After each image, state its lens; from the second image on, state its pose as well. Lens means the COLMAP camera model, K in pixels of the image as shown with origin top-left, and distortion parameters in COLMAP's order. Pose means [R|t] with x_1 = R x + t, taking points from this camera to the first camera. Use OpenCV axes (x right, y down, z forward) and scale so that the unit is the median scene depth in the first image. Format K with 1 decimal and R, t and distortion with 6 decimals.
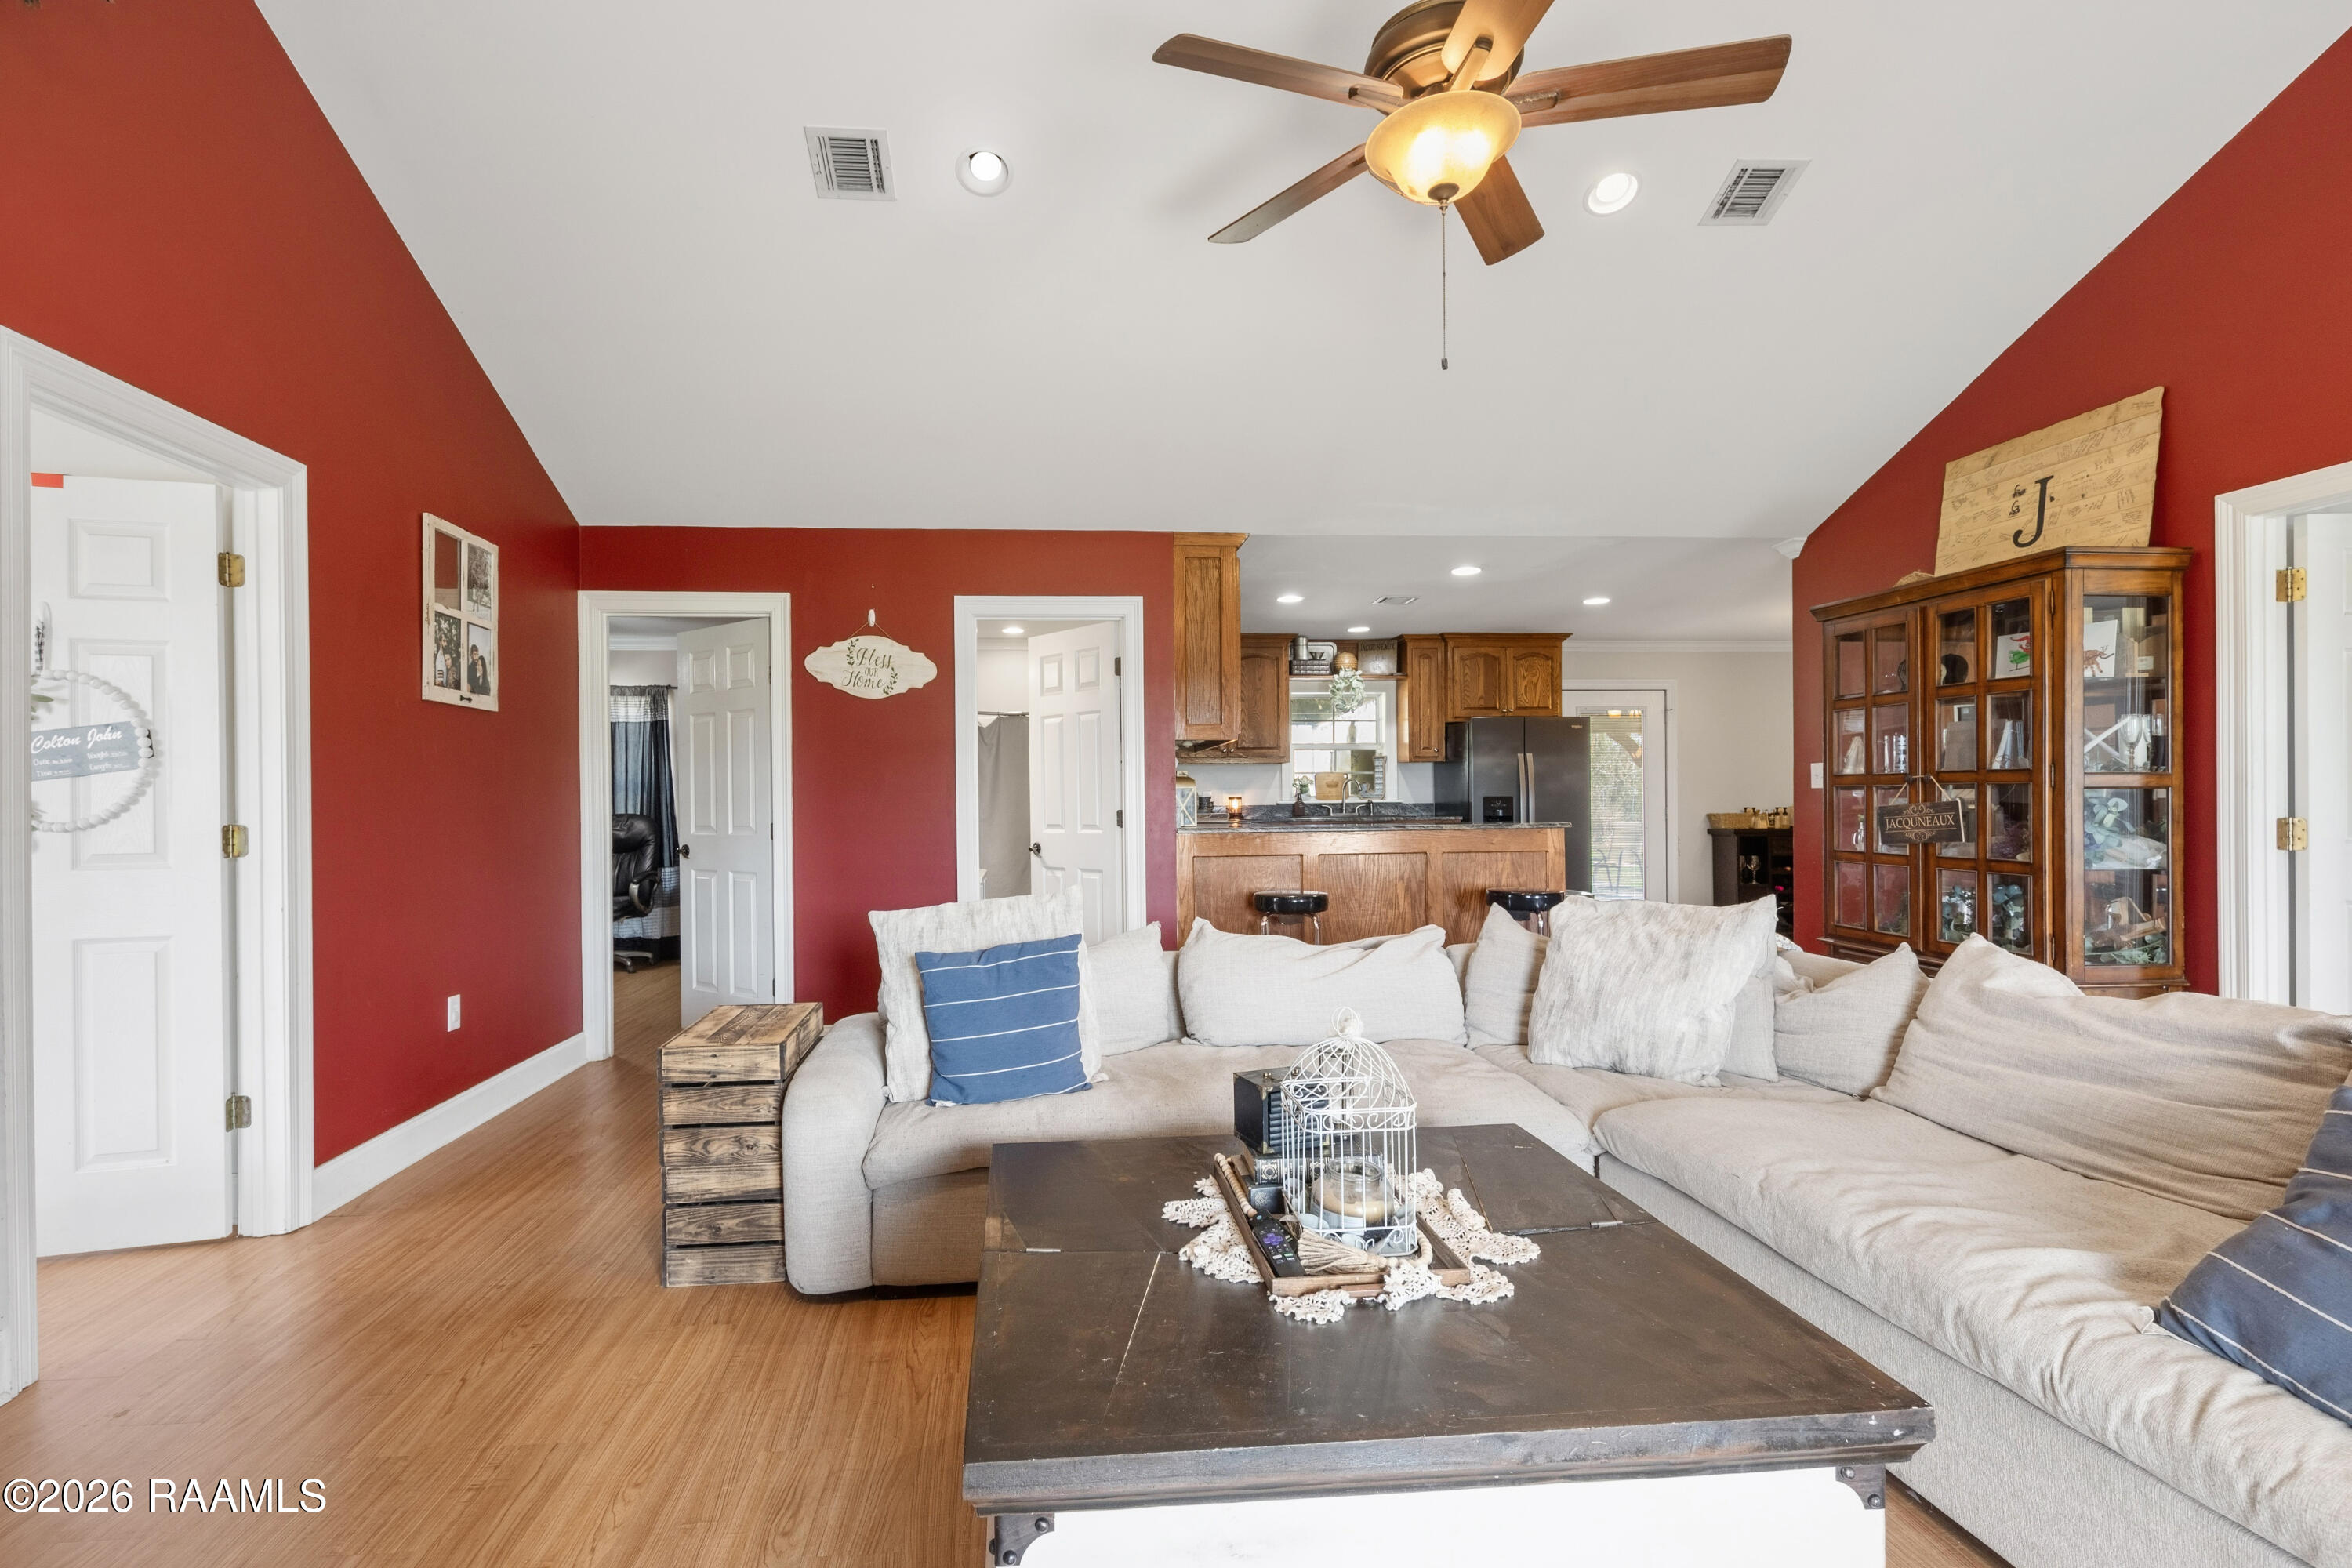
lens RADIAL K [[1132.9, 0, 1132.3], [0, 1132.9, 801.4], [0, 0, 1]] dist [0.003555, 0.000321]
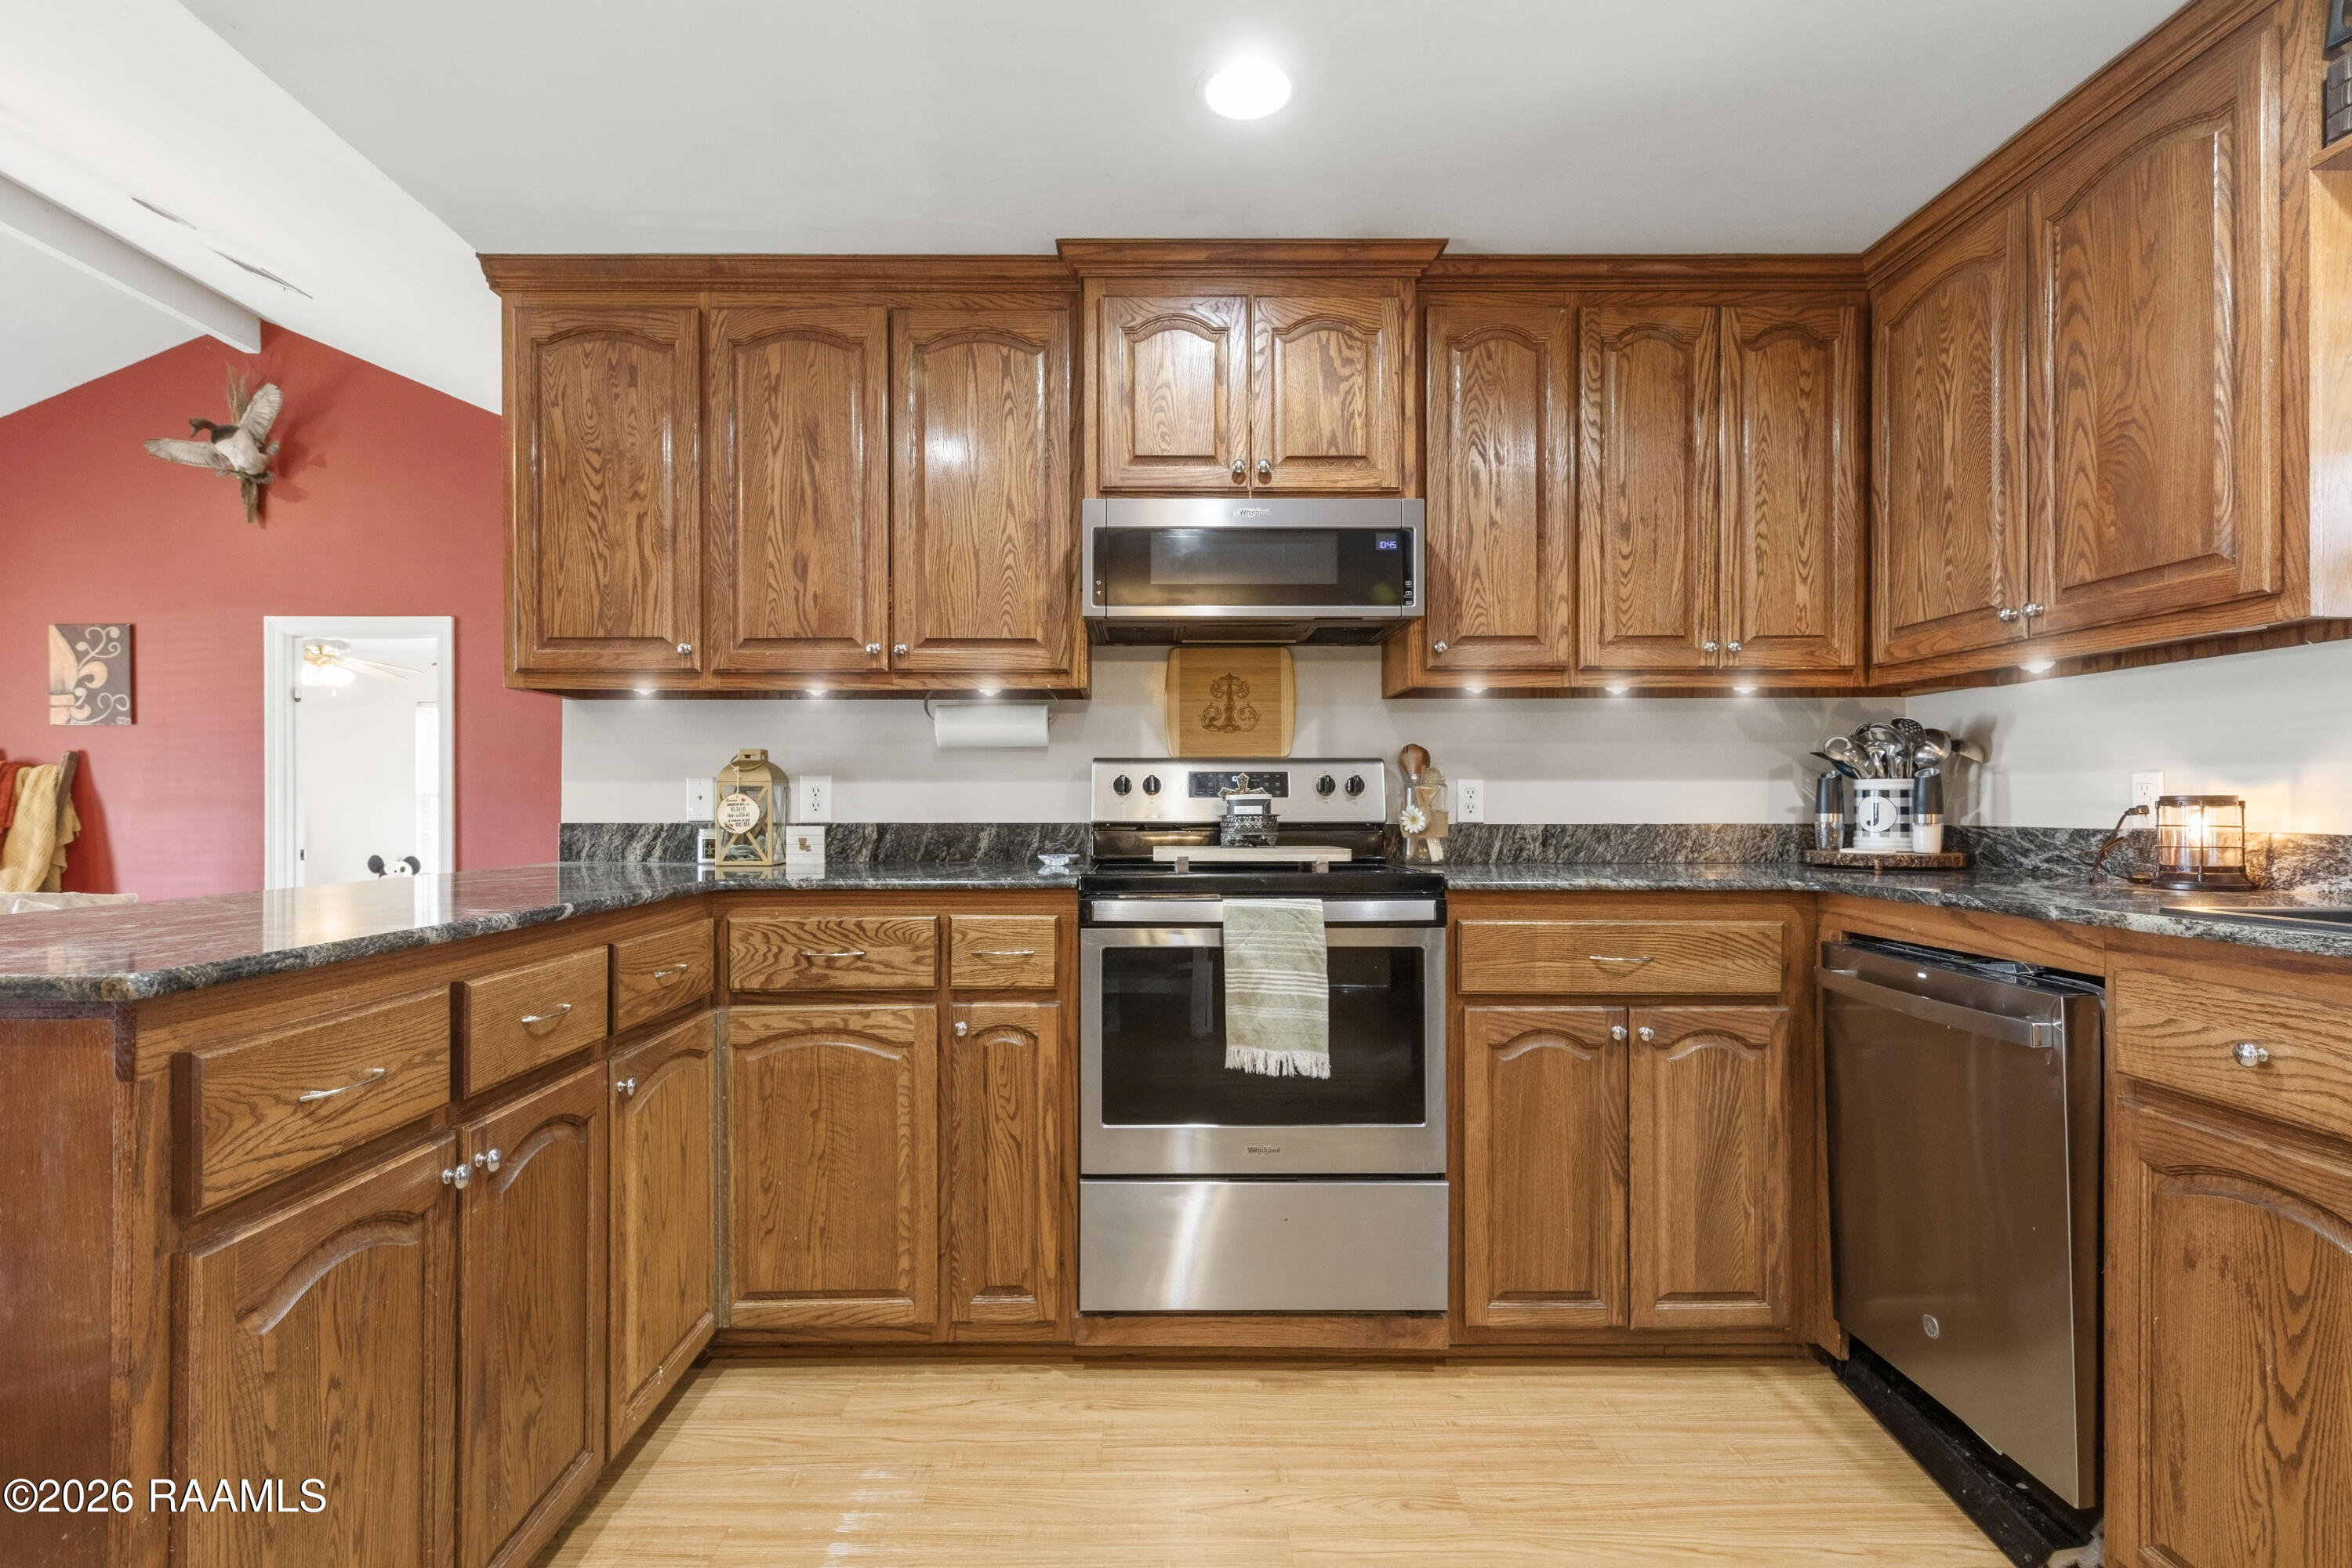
lens RADIAL K [[1110.3, 0, 1152.9], [0, 1110.3, 804.6], [0, 0, 1]] dist [0.005578, -0.000329]
pose [[-0.082921, 0.009779, -0.996508, 0.566719], [0.002812, 0.999950, 0.009579, -0.008243], [0.996552, -0.002008, -0.082945, 1.364779]]
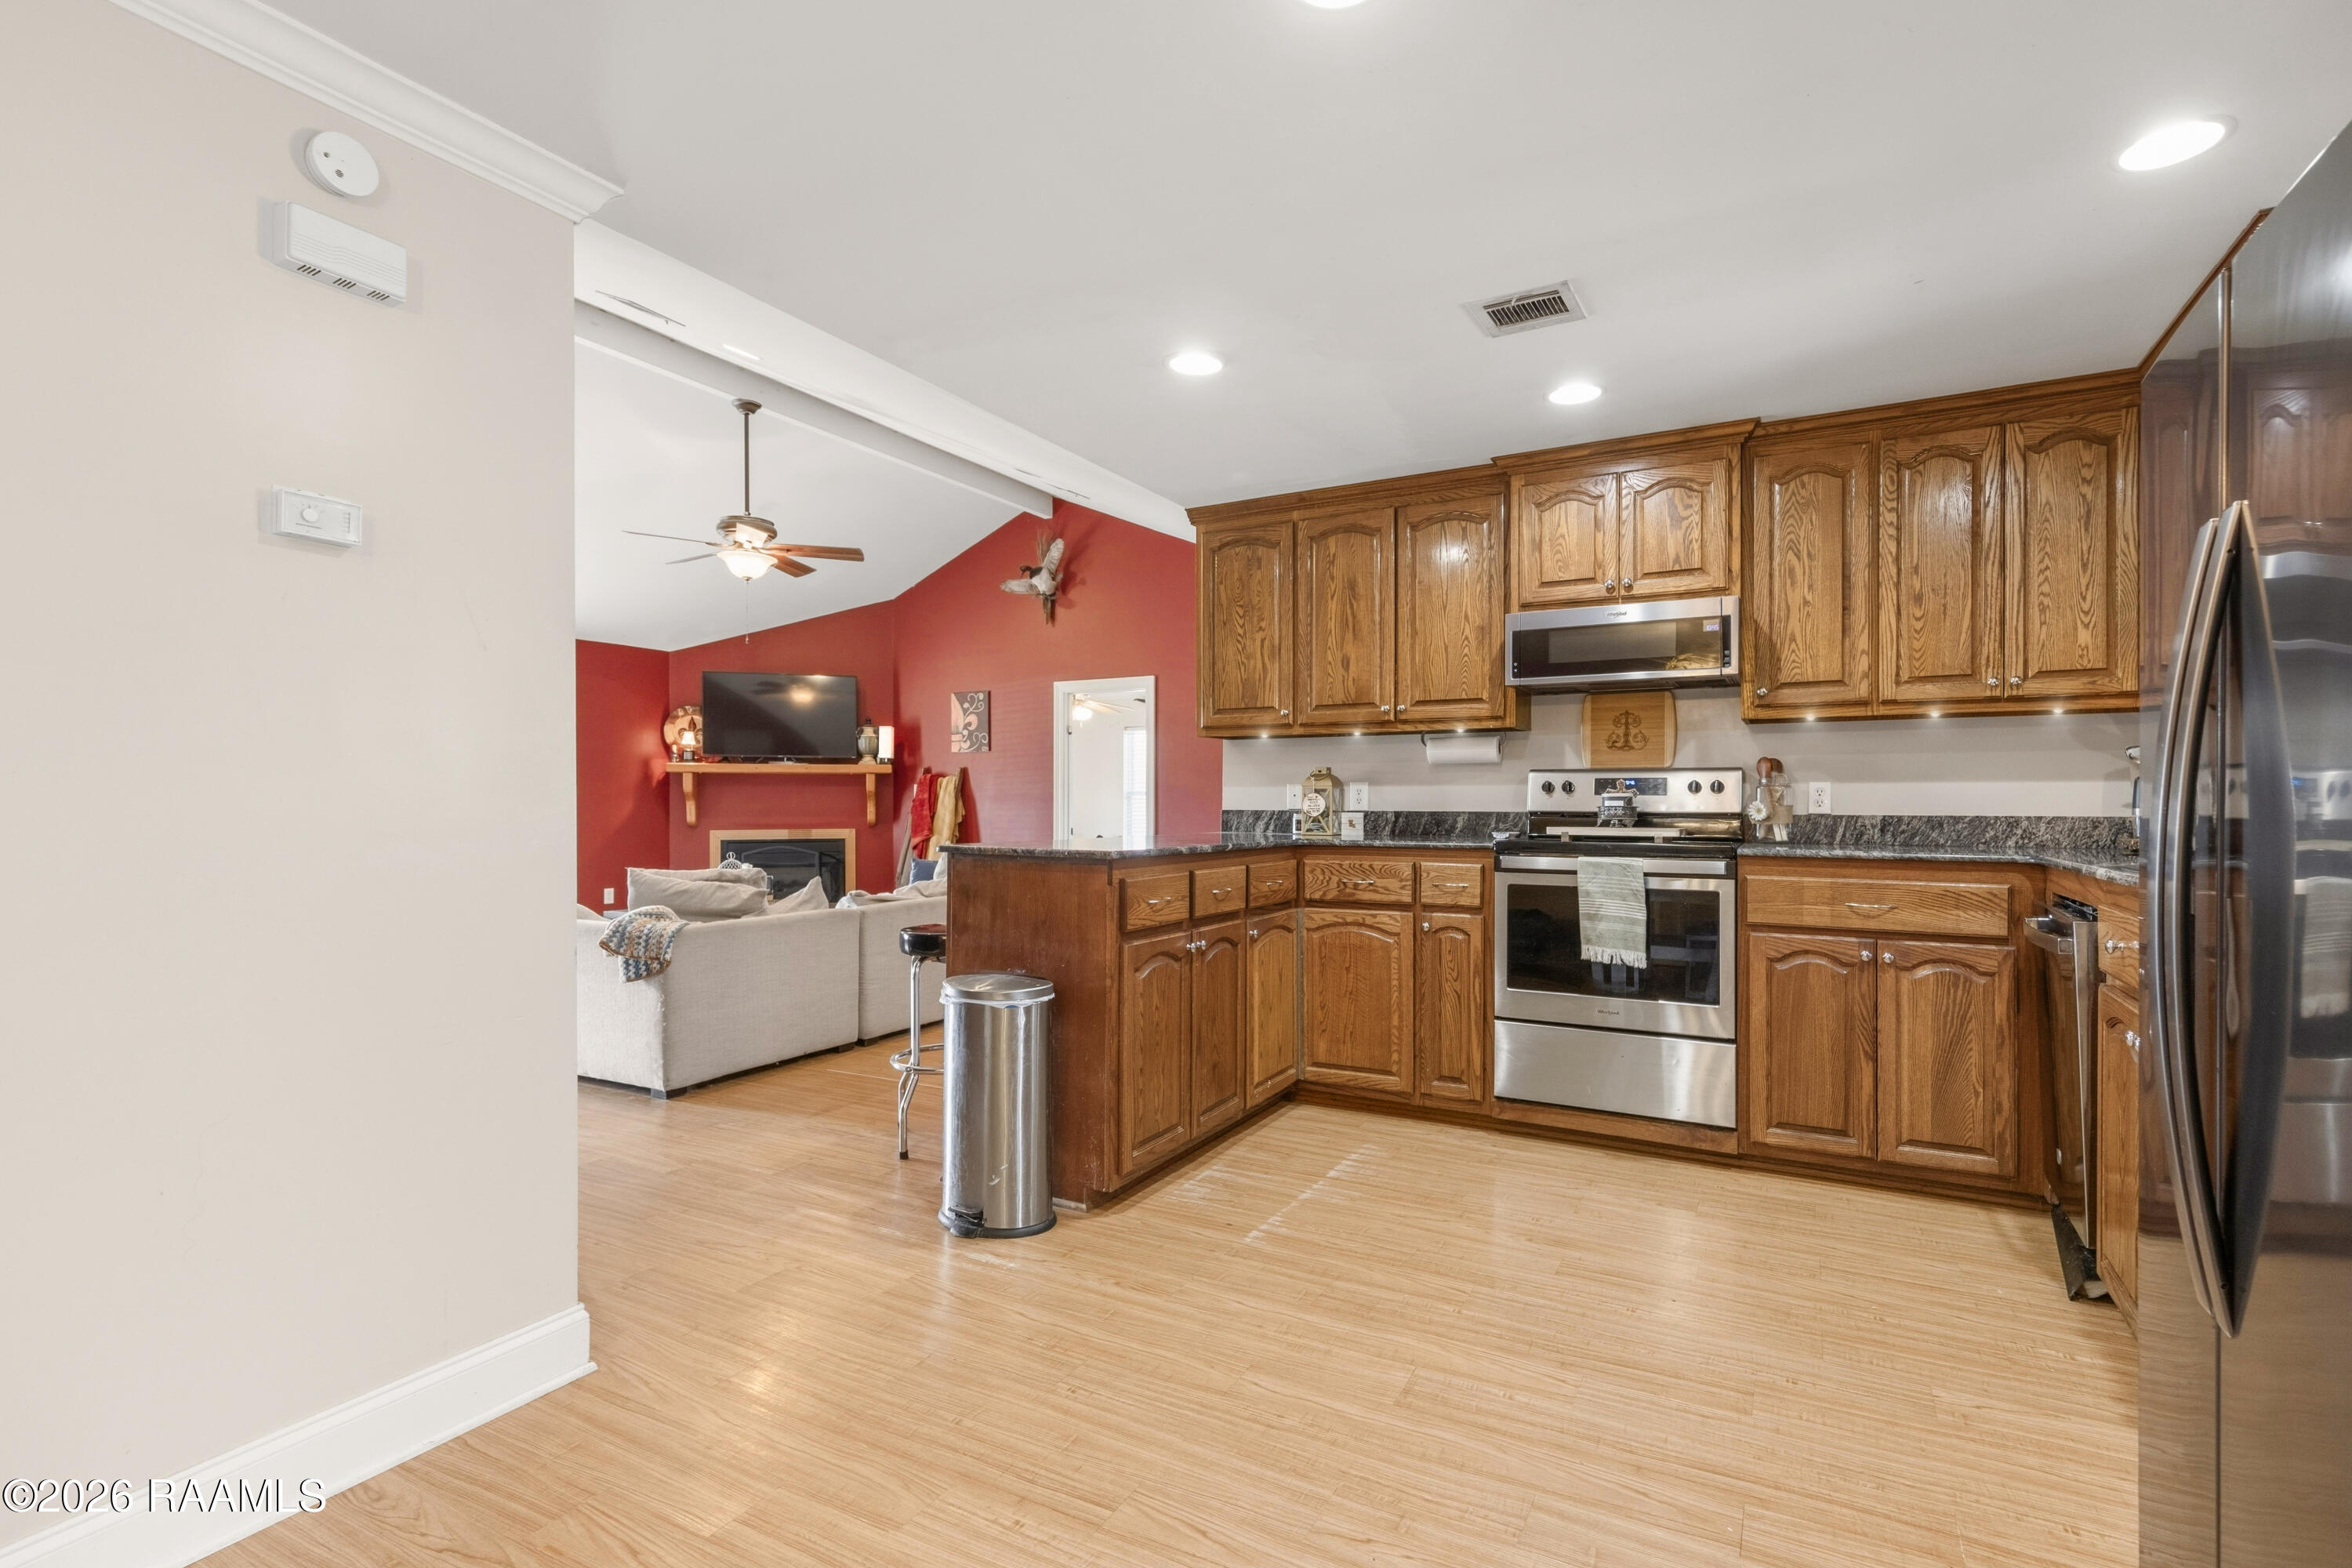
lens RADIAL K [[1105.0, 0, 1175.4], [0, 1105.0, 795.9], [0, 0, 1]] dist [0.009203, 0.000100]
pose [[-0.566486, 0.004648, -0.824058, 0.864005], [0.004449, 0.999987, 0.002583, -0.009478], [0.824059, -0.002203, -0.566499, 1.542234]]
